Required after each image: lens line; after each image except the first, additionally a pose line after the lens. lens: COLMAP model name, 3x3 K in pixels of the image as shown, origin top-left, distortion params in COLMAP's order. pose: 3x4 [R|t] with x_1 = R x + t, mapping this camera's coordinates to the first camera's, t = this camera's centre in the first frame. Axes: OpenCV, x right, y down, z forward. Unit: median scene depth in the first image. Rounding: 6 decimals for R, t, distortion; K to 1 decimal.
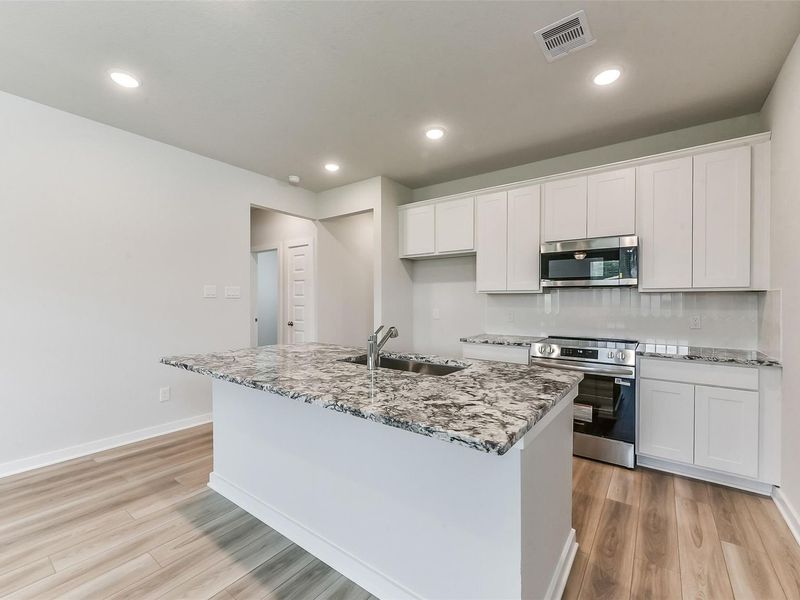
lens RADIAL K [[349.1, 0, 403.6], [0, 349.1, 303.6], [0, 0, 1]] dist [0.000314, -0.000151]
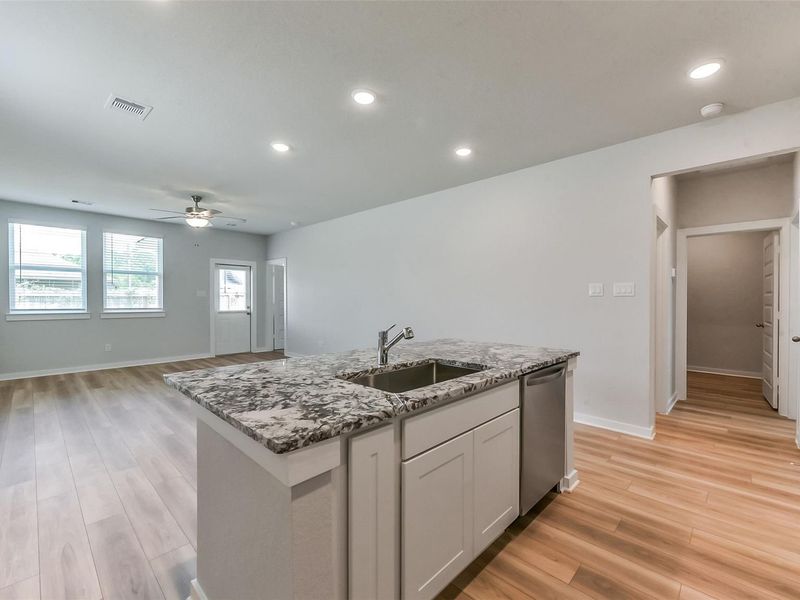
lens RADIAL K [[351.7, 0, 401.6], [0, 351.7, 303.5], [0, 0, 1]] dist [0.001731, -0.000438]
pose [[-0.129226, 0.010836, -0.991556, 0.584817], [-0.009456, 0.999881, 0.012159, -0.005298], [0.991570, 0.010947, -0.129108, 0.741310]]
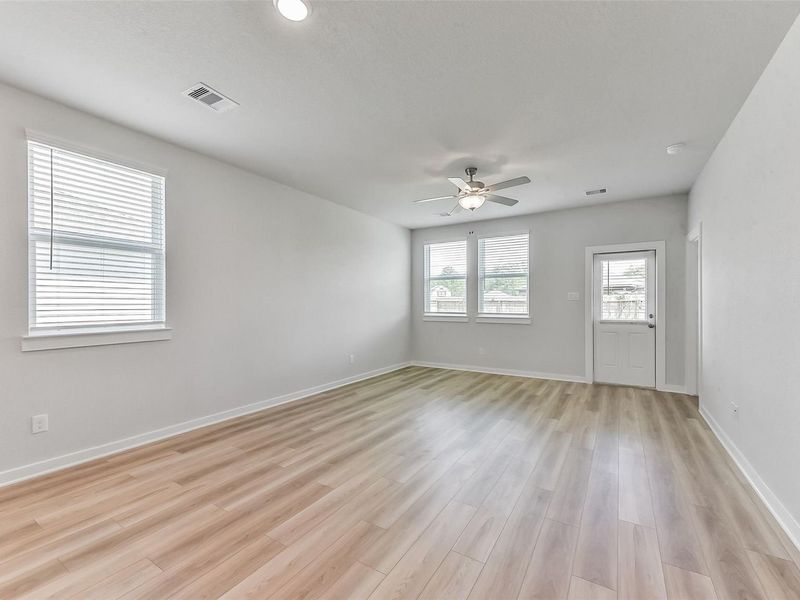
lens RADIAL K [[349.3, 0, 402.3], [0, 349.3, 304.0], [0, 0, 1]] dist [0.002281, -0.000840]
pose [[-0.996955, -0.000753, -0.077972, -0.663214], [-0.001253, 0.999979, 0.006365, 0.000141], [0.077966, 0.006444, -0.996935, 0.808282]]
